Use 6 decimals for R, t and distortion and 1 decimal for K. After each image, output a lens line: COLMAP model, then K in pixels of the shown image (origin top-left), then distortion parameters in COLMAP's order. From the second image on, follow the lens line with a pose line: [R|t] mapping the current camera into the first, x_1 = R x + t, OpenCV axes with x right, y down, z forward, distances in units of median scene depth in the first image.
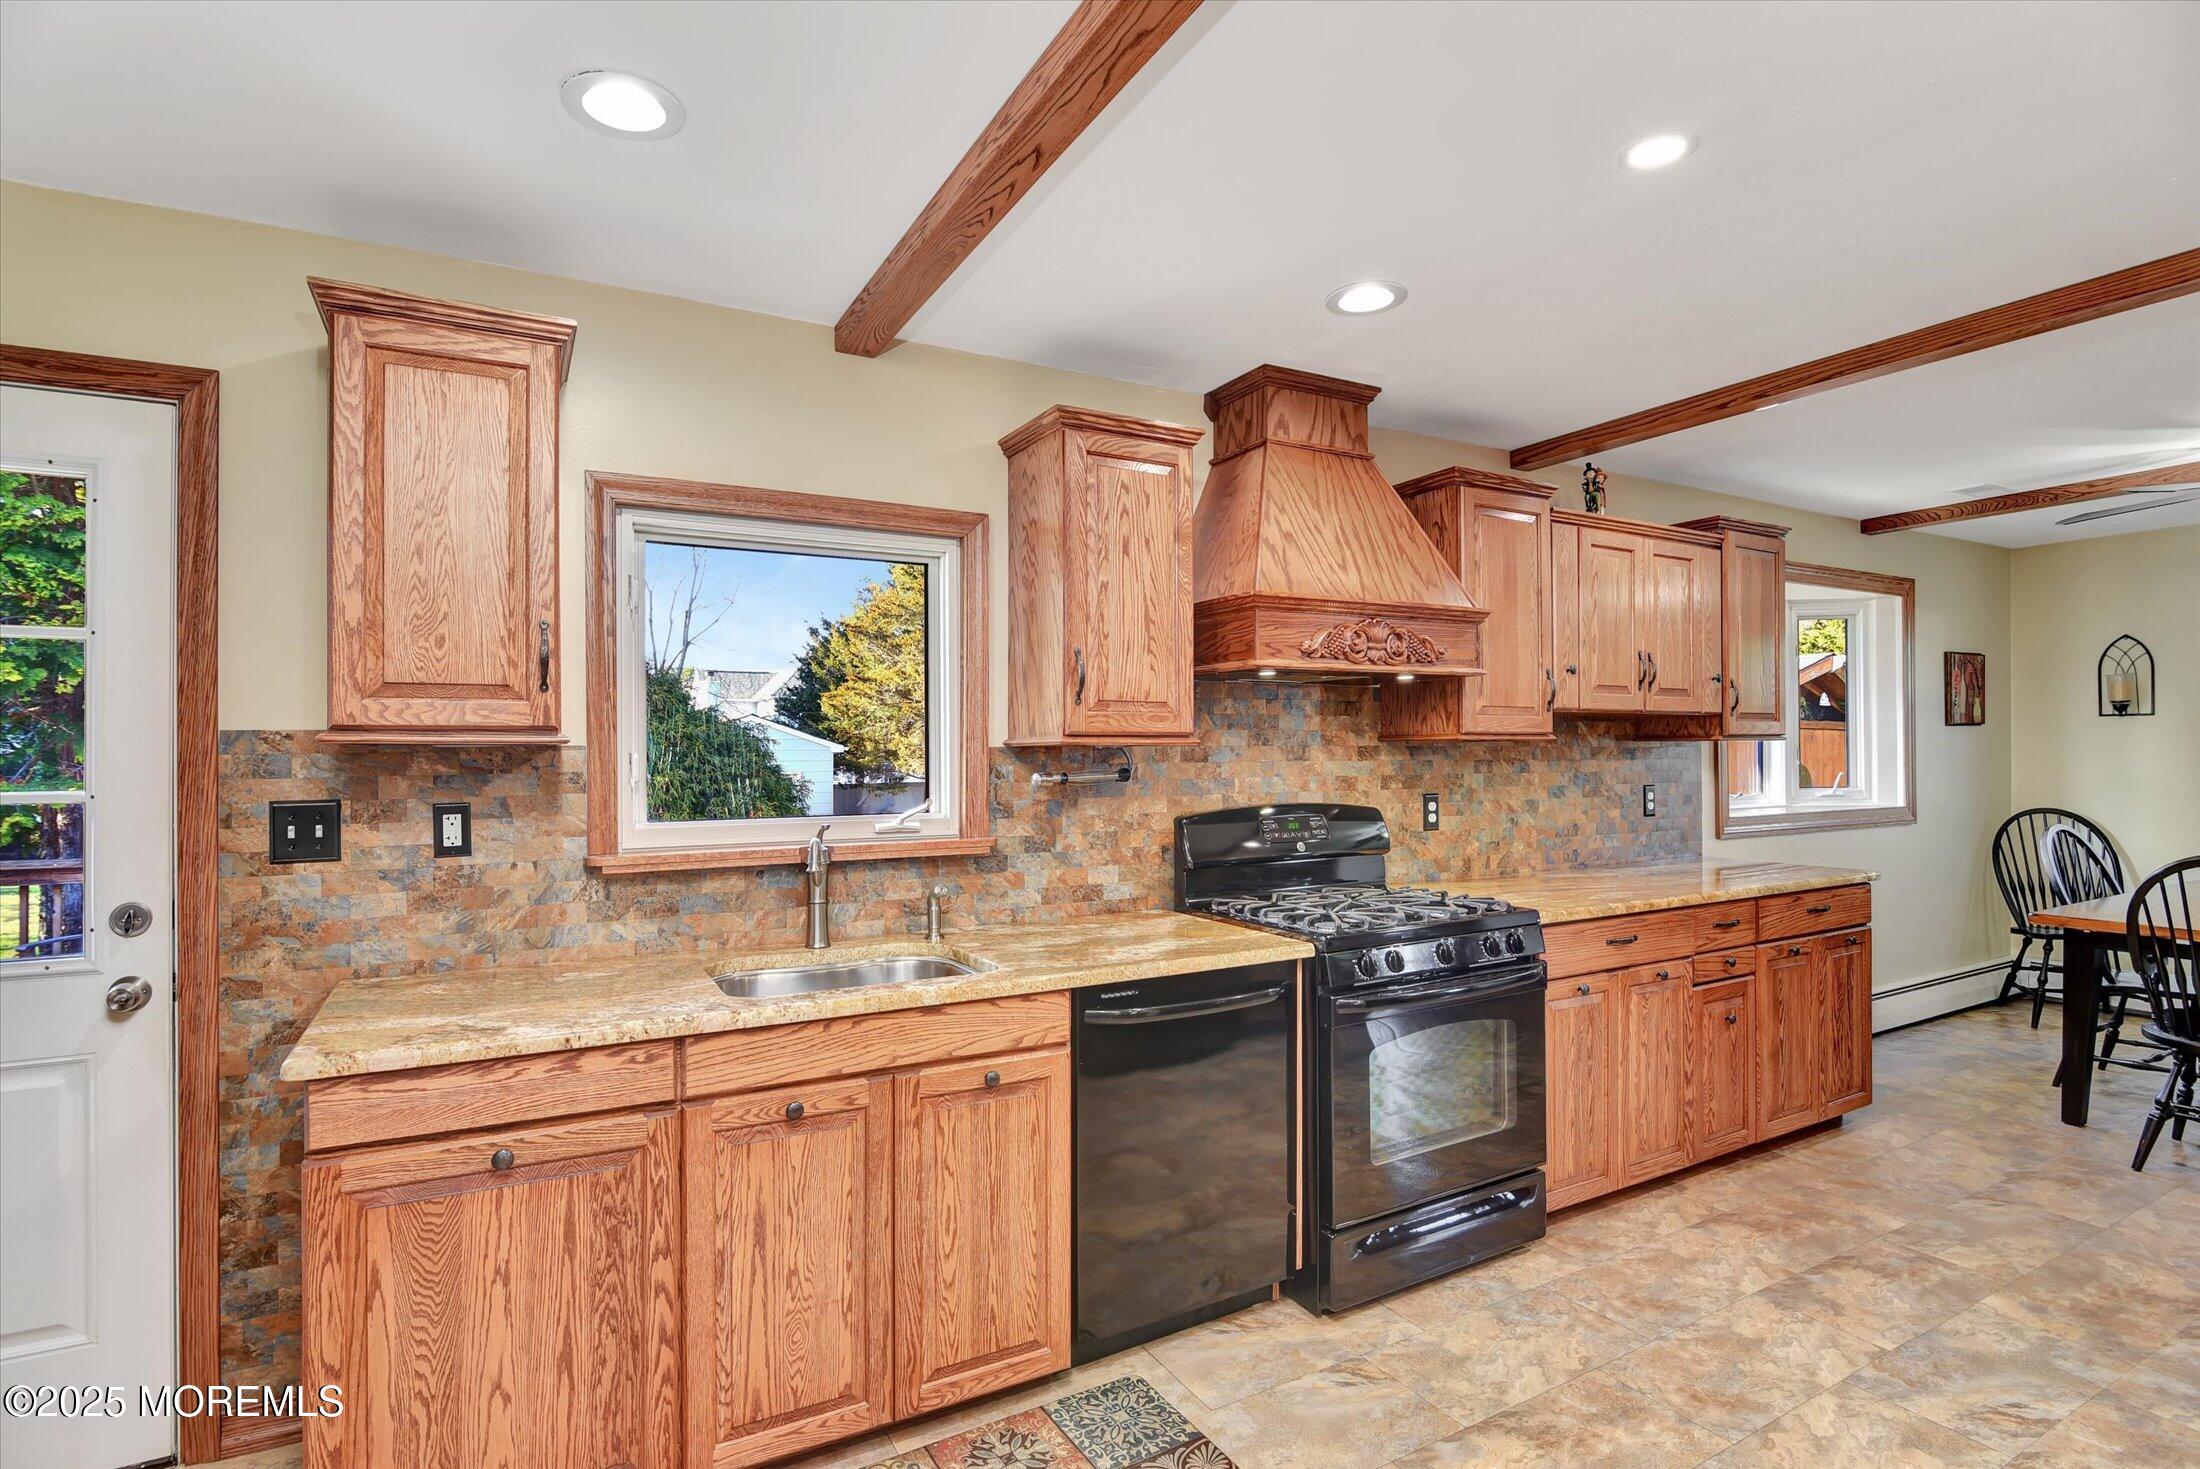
lens RADIAL K [[1091.2, 0, 1065.9], [0, 1091.2, 753.2], [0, 0, 1]] dist [-0.016175, -0.000874]
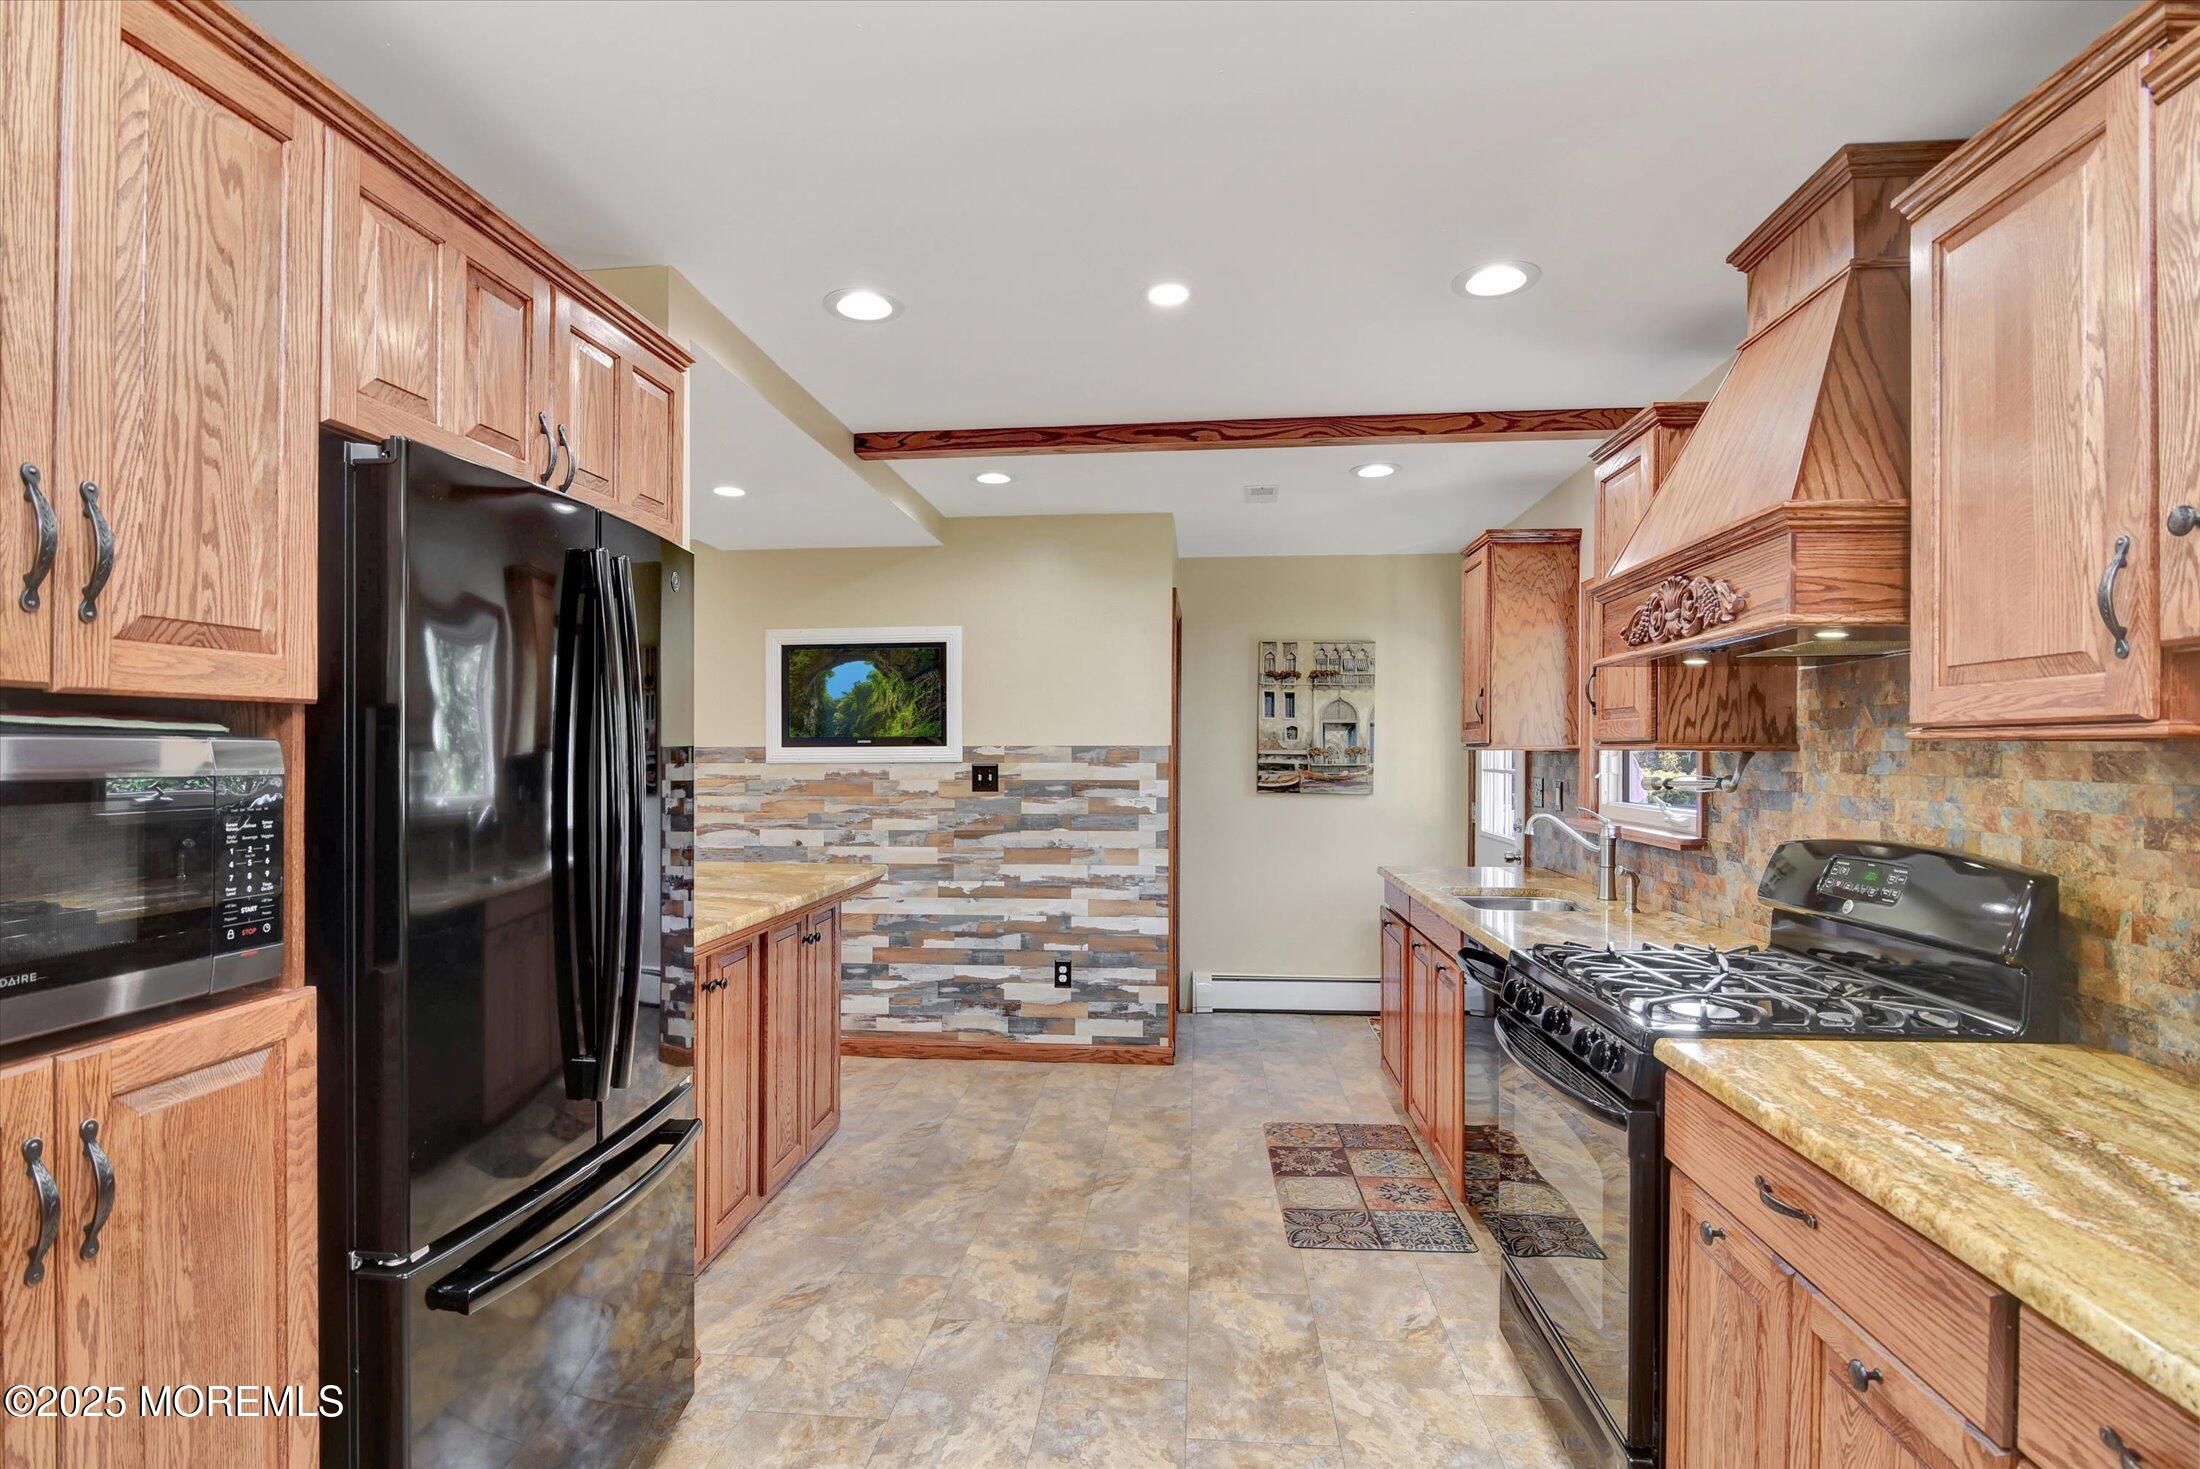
lens RADIAL K [[1091.2, 0, 1097.9], [0, 1091.2, 745.6], [0, 0, 1]] dist [-0.016175, -0.000874]
pose [[-0.548573, -0.004318, -0.836091, 0.936589], [-0.007800, 0.999970, -0.000047, -0.006011], [0.836066, 0.006496, -0.548590, 0.918270]]
